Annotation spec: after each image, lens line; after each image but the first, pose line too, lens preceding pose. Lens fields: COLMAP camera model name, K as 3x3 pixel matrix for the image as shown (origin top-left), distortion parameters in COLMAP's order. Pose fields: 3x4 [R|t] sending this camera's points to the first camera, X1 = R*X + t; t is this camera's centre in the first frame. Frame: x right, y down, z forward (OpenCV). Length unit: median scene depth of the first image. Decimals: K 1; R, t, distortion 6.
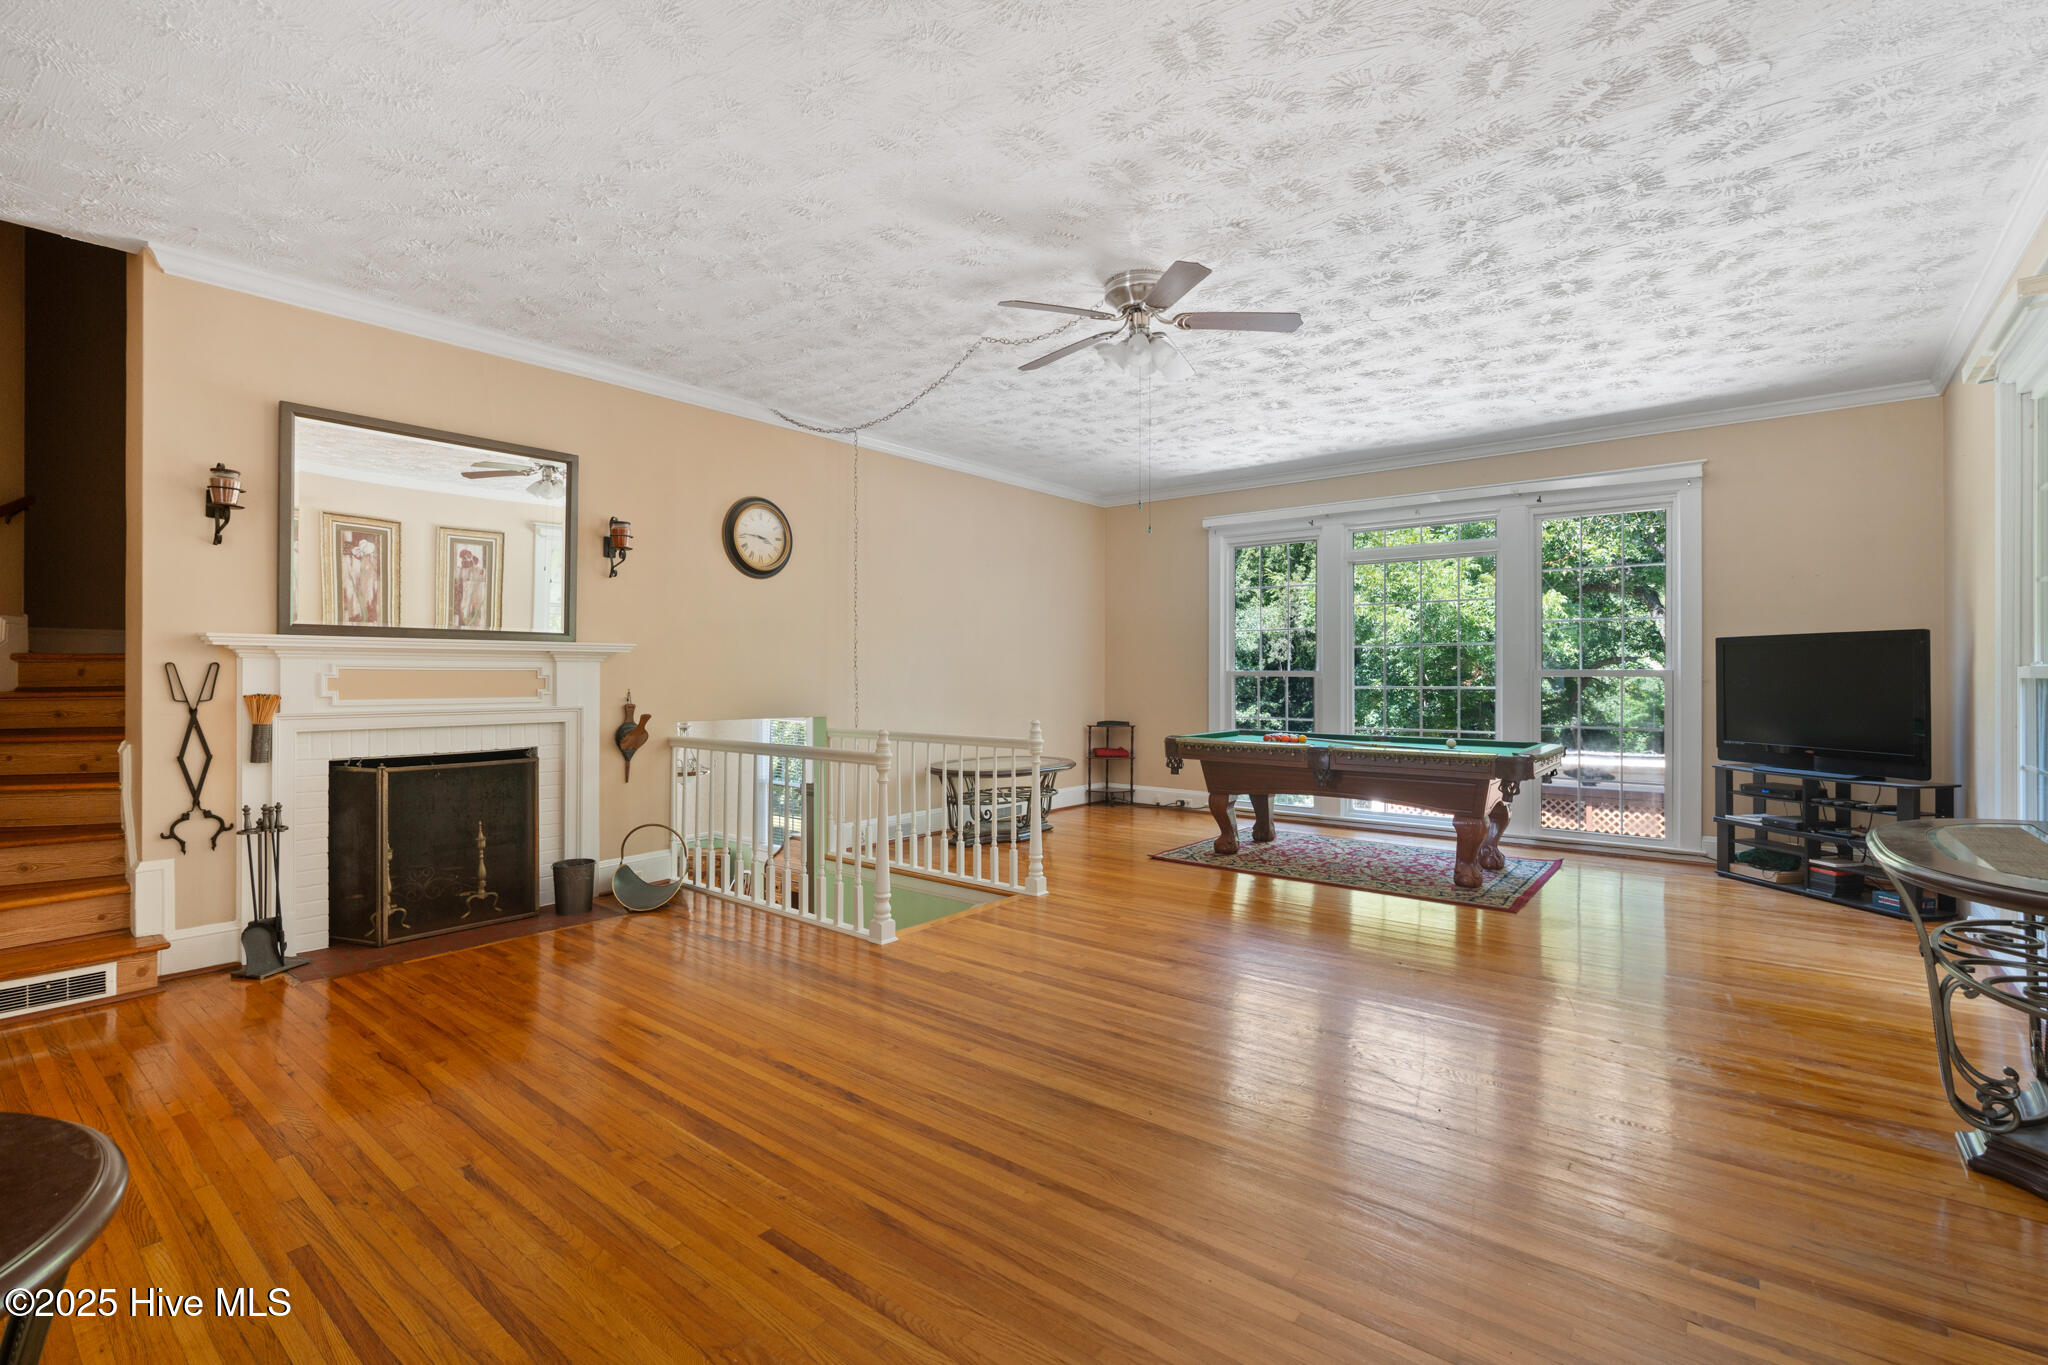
lens RADIAL K [[915.9, 0, 1022.2], [0, 915.9, 671.5], [0, 0, 1]] dist [-0.015846, 0.005189]
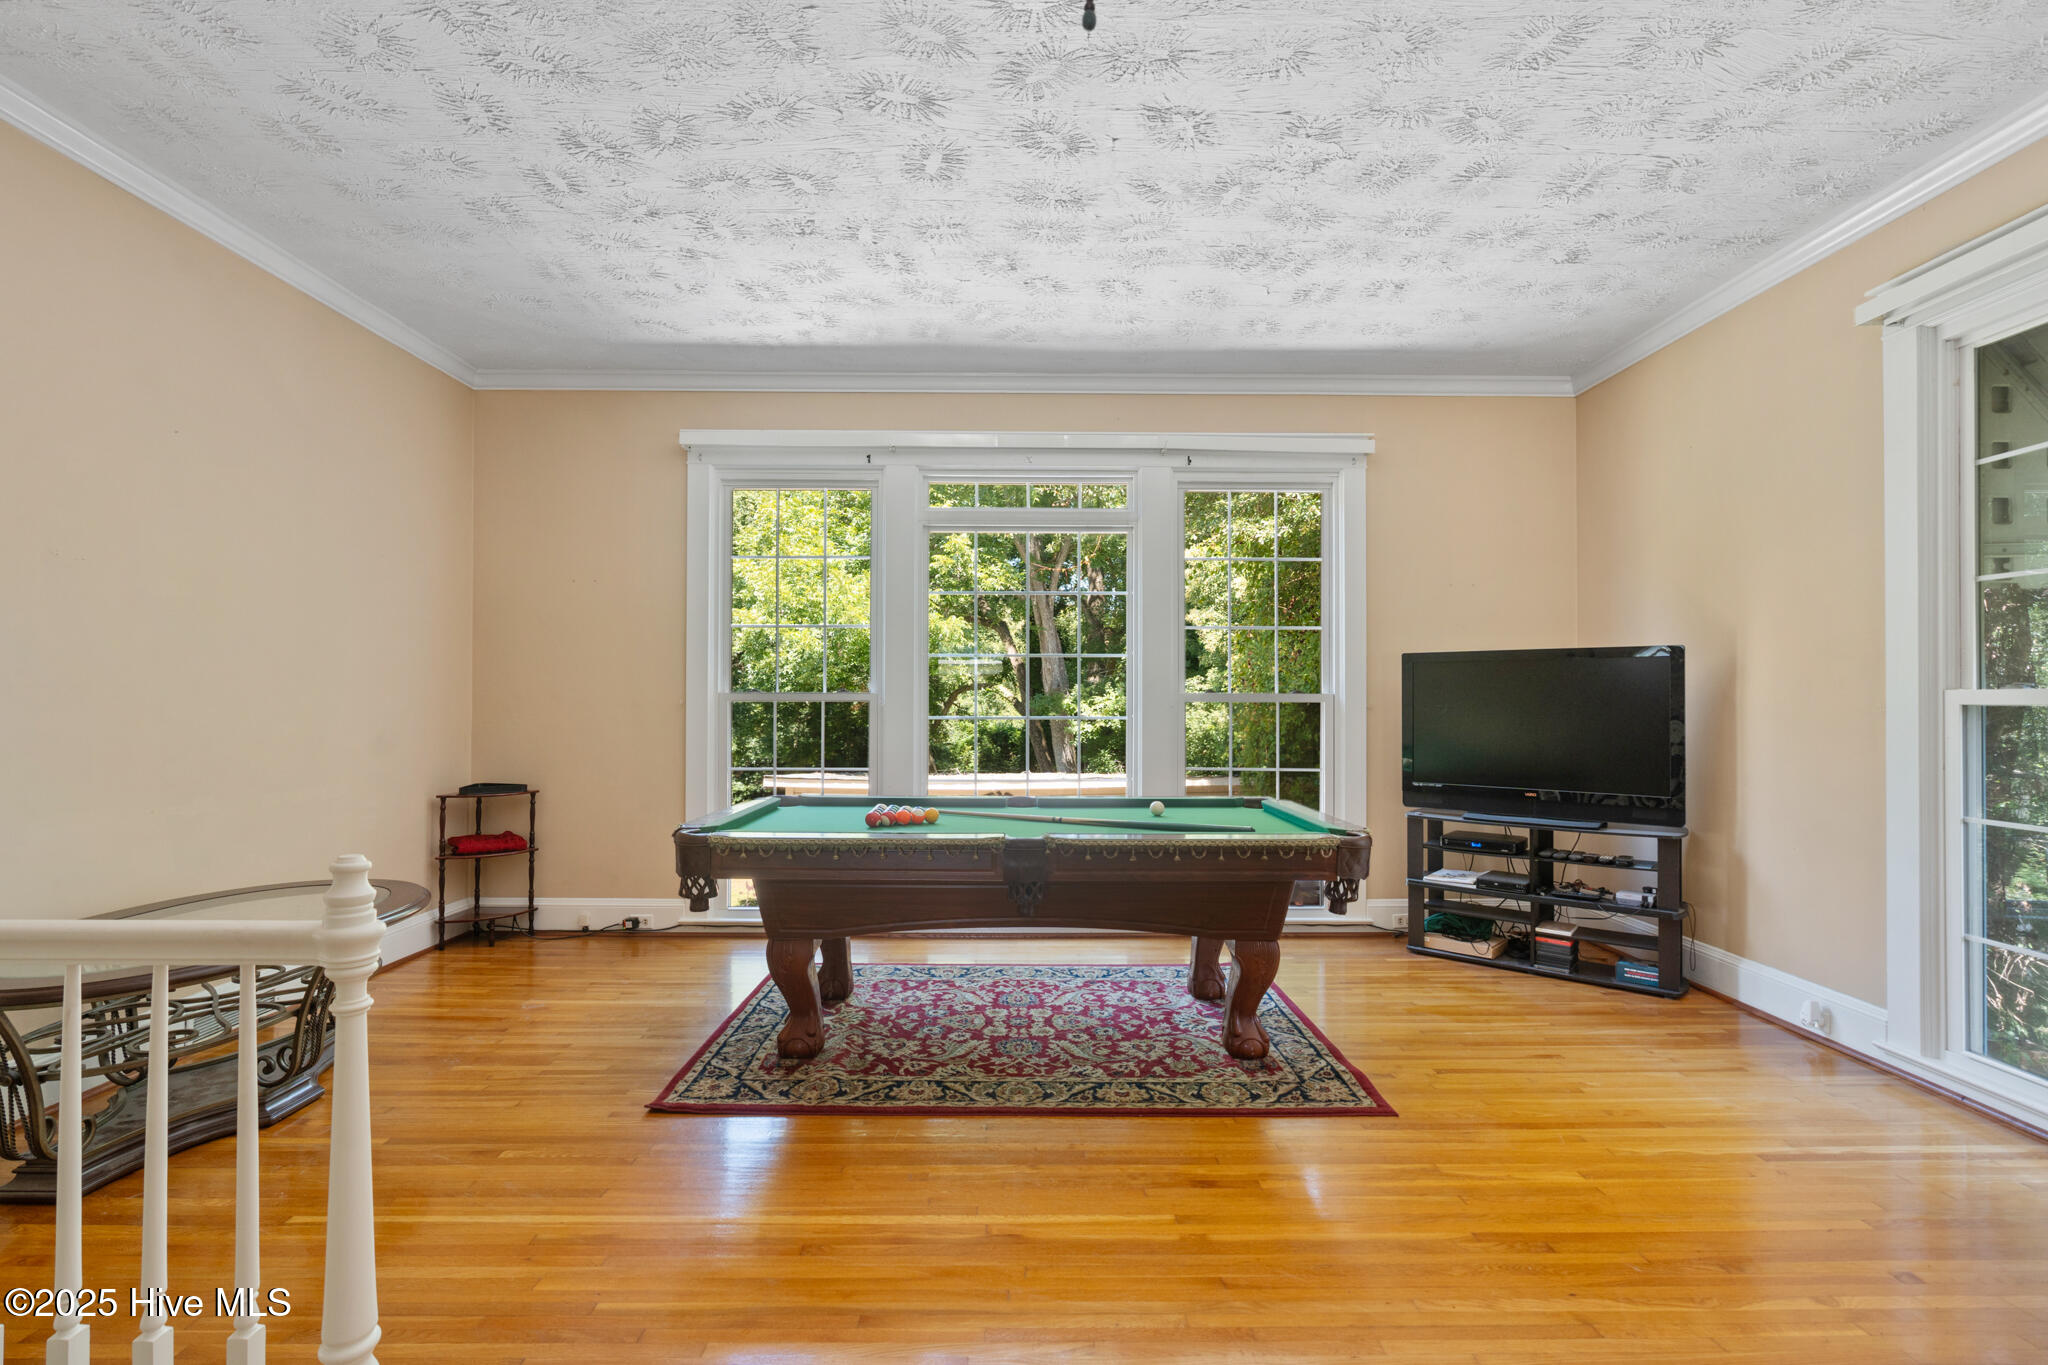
lens RADIAL K [[913.9, 0, 1026.4], [0, 913.9, 692.4], [0, 0, 1]] dist [-0.013070, 0.005557]
pose [[0.768627, 0.006128, 0.639668, -0.003362], [-0.003982, 0.999981, -0.004795, 0.002491], [-0.639684, 0.001138, 0.768637, 0.607961]]
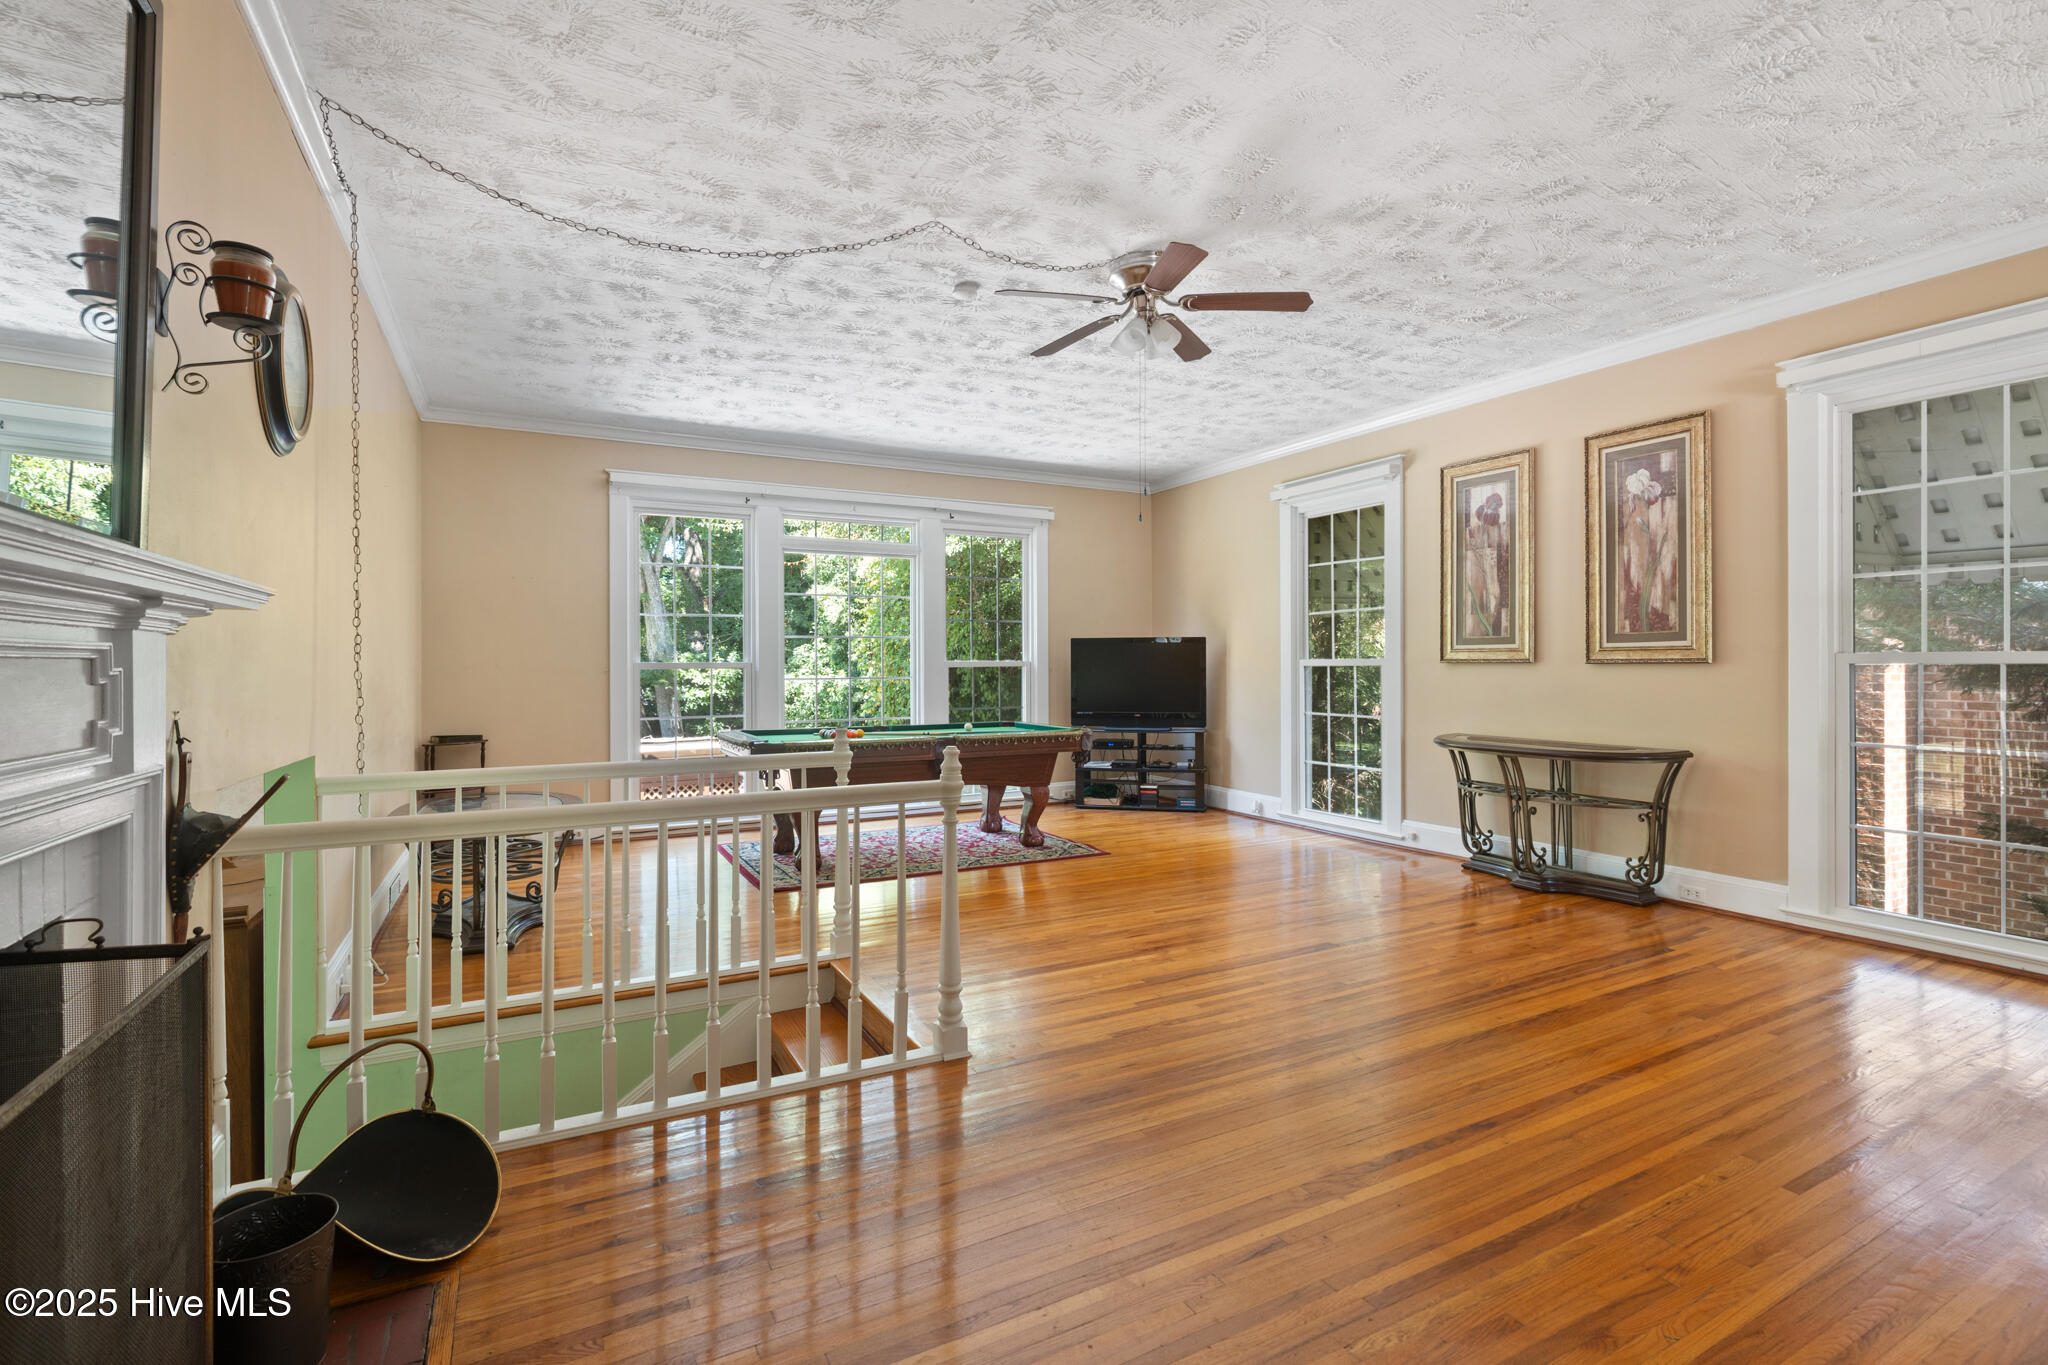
lens RADIAL K [[938.3, 0, 1027.2], [0, 938.3, 665.8], [0, 0, 1]] dist [-0.014200, 0.006369]
pose [[0.384683, -0.003353, 0.923043, -0.601045], [0.000694, 0.999994, 0.003343, 0.000075], [-0.923048, -0.000645, 0.384683, 0.519850]]
